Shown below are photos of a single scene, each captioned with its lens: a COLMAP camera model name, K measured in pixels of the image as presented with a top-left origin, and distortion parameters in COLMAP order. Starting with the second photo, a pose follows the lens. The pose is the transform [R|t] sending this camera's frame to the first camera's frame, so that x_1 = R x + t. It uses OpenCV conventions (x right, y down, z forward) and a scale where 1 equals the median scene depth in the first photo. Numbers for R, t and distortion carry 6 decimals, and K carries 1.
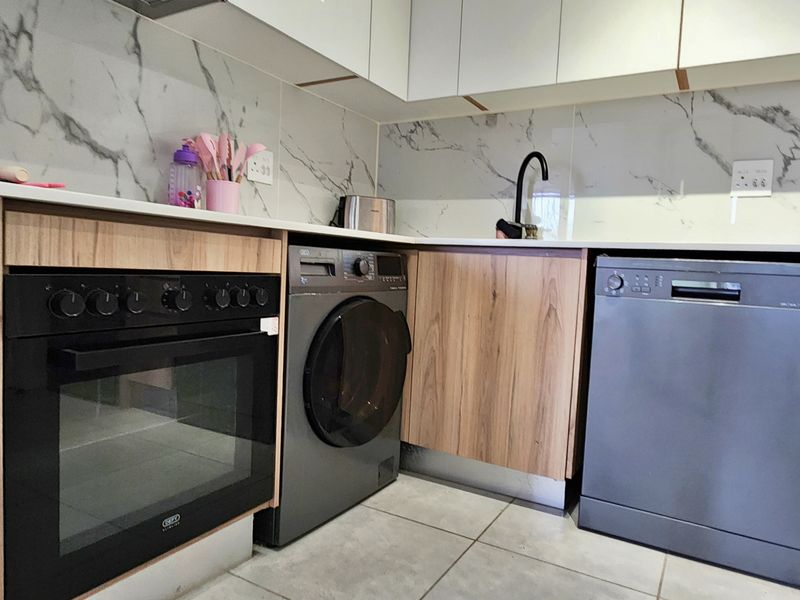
lens RADIAL K [[542.4, 0, 403.8], [0, 542.4, 302.4], [0, 0, 1]] dist [-0.000665, -0.001895]
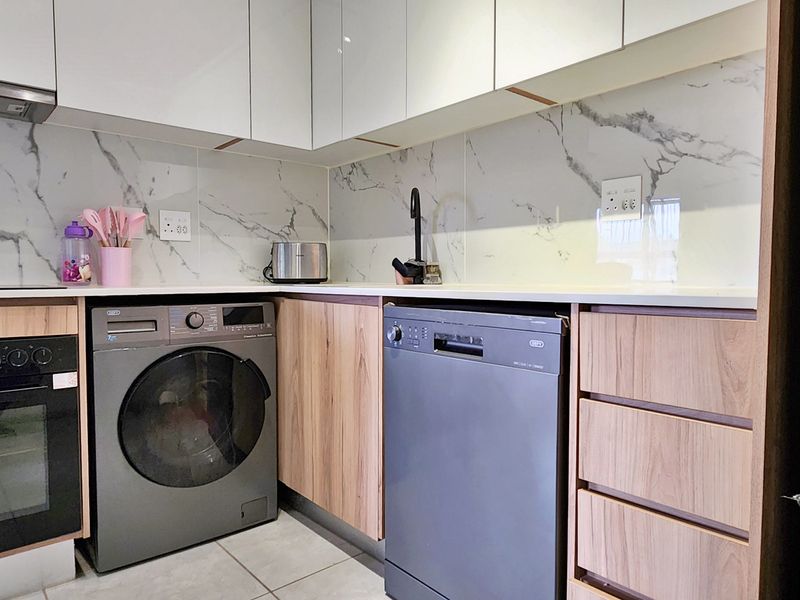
lens RADIAL K [[542.4, 0, 403.8], [0, 542.4, 302.4], [0, 0, 1]] dist [-0.000665, -0.001895]
pose [[0.944633, -0.031550, -0.326607, 0.606386], [0.022560, 0.999256, -0.031277, -0.051952], [0.327351, 0.022177, 0.944643, 0.101815]]
